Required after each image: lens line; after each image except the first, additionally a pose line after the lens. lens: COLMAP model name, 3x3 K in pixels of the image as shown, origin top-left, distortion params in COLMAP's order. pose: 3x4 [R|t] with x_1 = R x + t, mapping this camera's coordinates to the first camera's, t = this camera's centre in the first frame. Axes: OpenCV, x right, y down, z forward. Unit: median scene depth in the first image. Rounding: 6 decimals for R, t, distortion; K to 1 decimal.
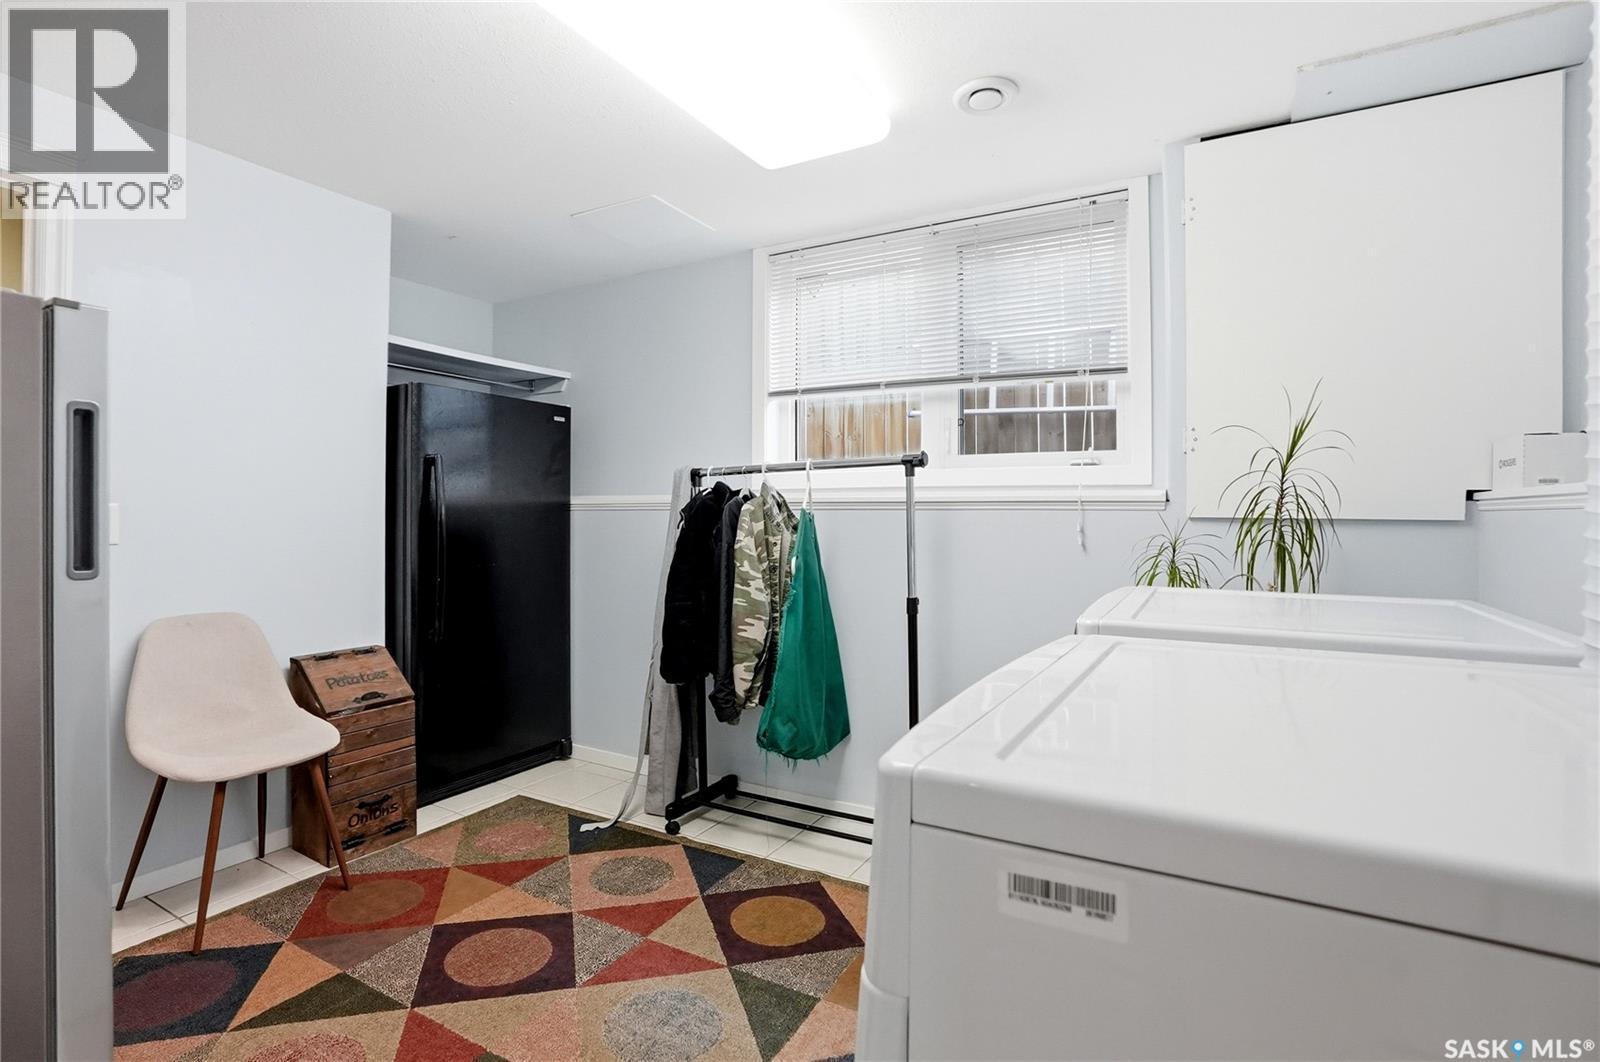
lens RADIAL K [[770.0, 0, 800.6], [0, 770.0, 521.0], [0, 0, 1]] dist [-0.051045, -0.000426]
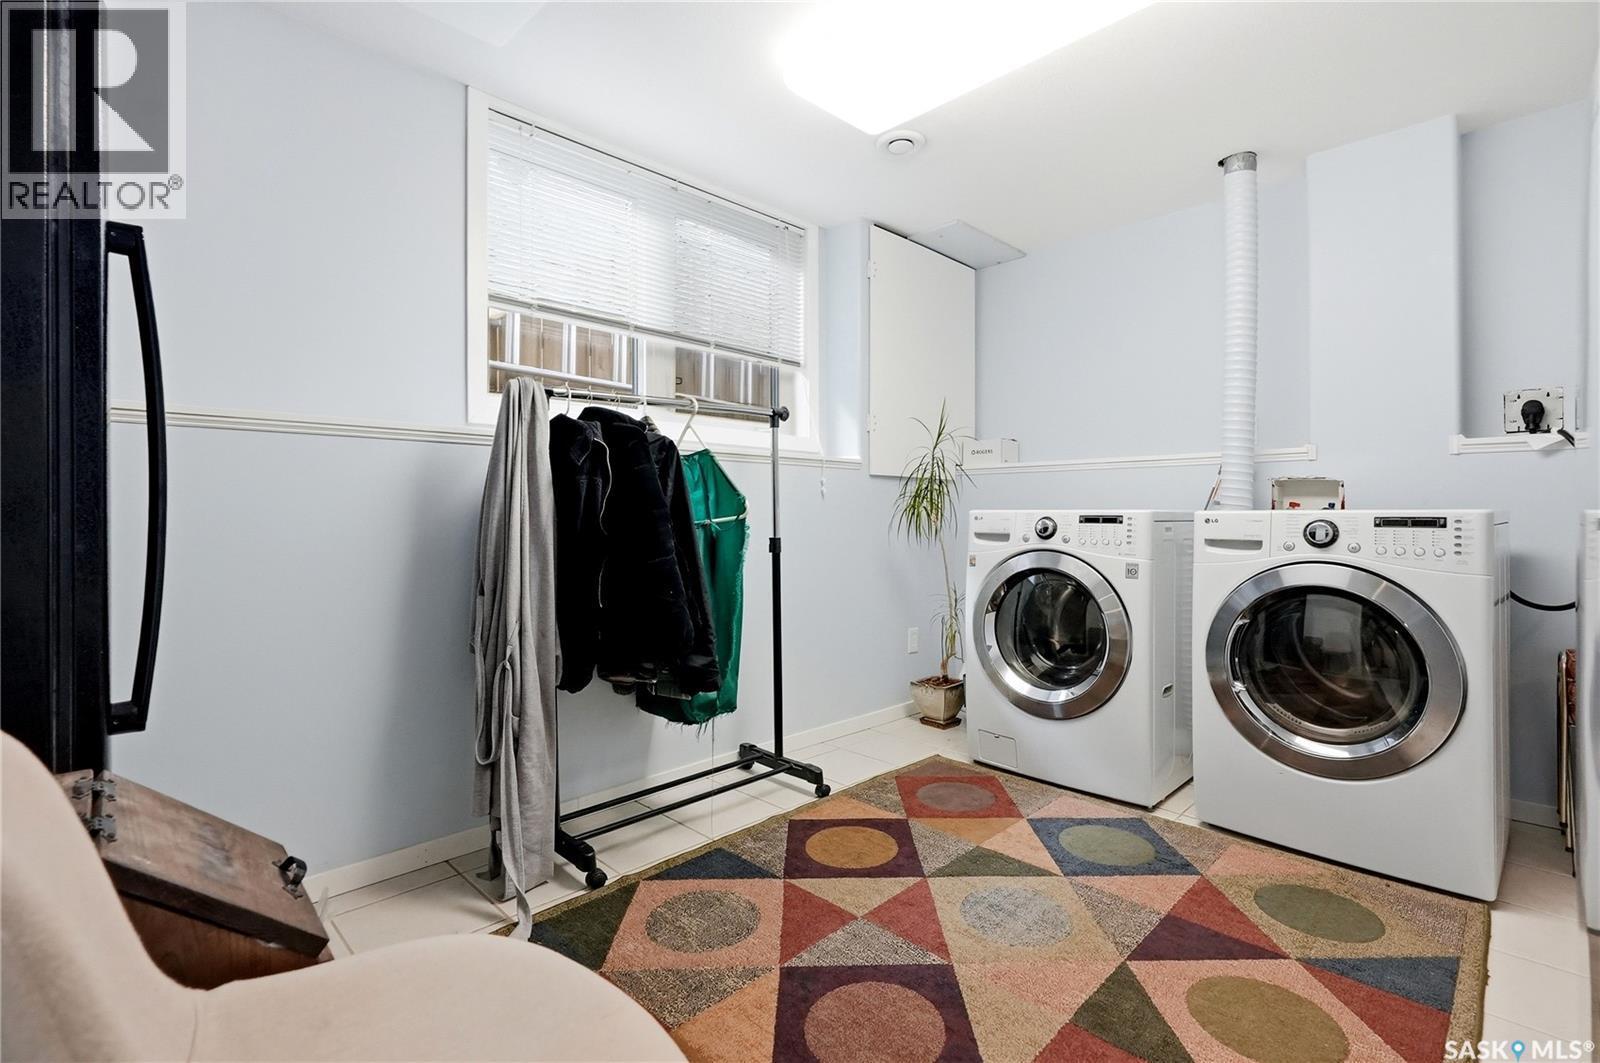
lens RADIAL K [[737.1, 0, 799.8], [0, 737.1, 521.4], [0, 0, 1]] dist [-0.003142, 0.002337]
pose [[0.254361, -0.009236, 0.967065, -0.935042], [0.006659, 0.999947, 0.007799, 0.072925], [-0.967086, 0.004456, 0.254409, 0.754714]]
